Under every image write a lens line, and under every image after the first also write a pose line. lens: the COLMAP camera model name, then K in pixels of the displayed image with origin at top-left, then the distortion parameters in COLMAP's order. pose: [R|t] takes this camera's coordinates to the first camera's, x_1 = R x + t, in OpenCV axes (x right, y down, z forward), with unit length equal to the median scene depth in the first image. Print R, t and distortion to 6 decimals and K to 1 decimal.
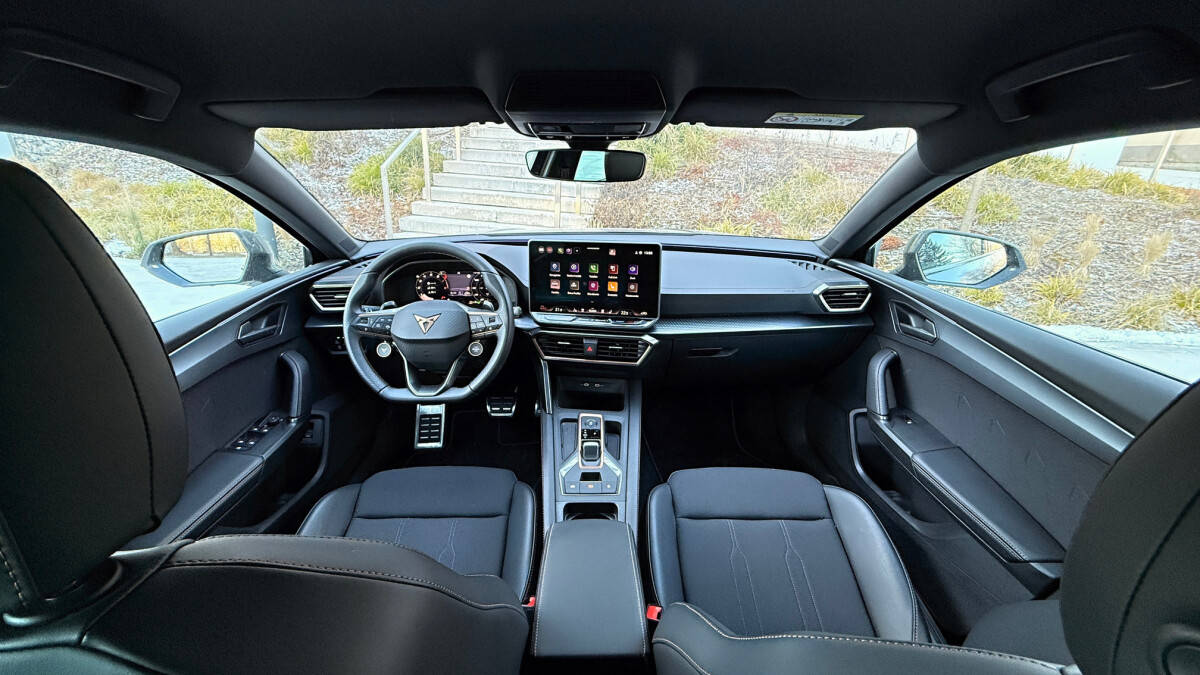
lens RADIAL K [[477.9, 0, 600.0], [0, 477.9, 337.5], [0, 0, 1]] dist [-0.001791, -0.000169]
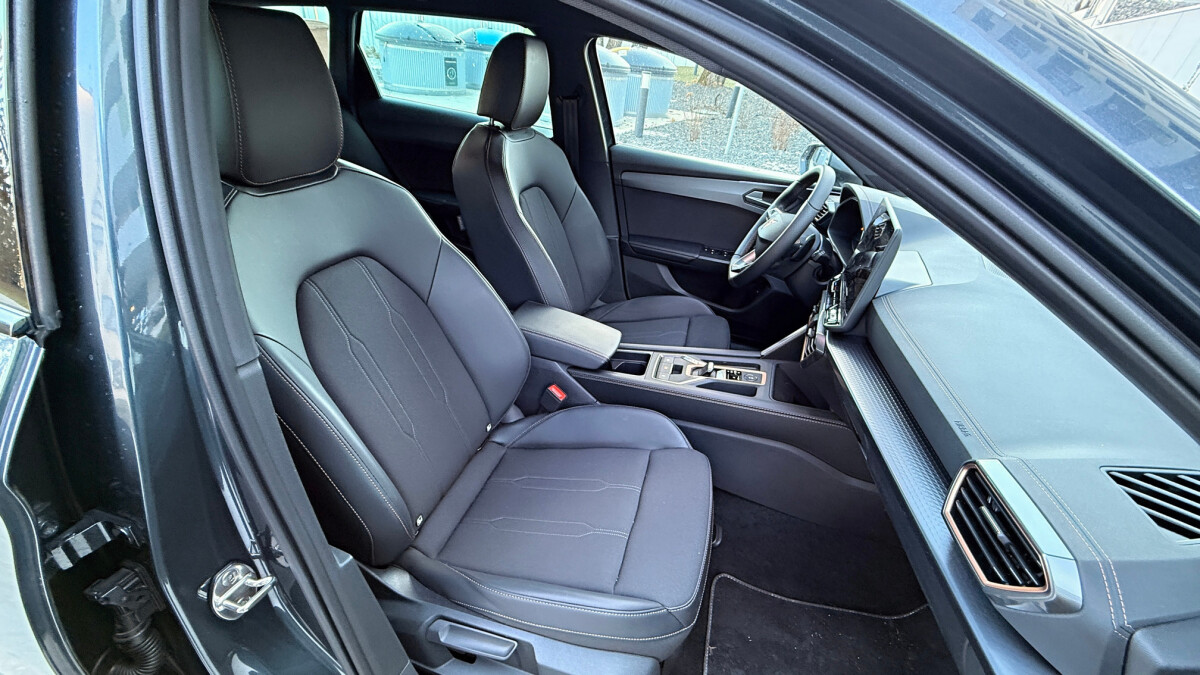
lens RADIAL K [[475.0, 0, 593.6], [0, 475.0, 341.3], [0, 0, 1]] dist [0.000299, -0.000010]
pose [[-0.289036, 0.451939, -0.843925, 0.845587], [-0.463256, 0.705431, 0.536433, -0.235580], [0.837766, 0.546002, 0.005468, 0.700693]]
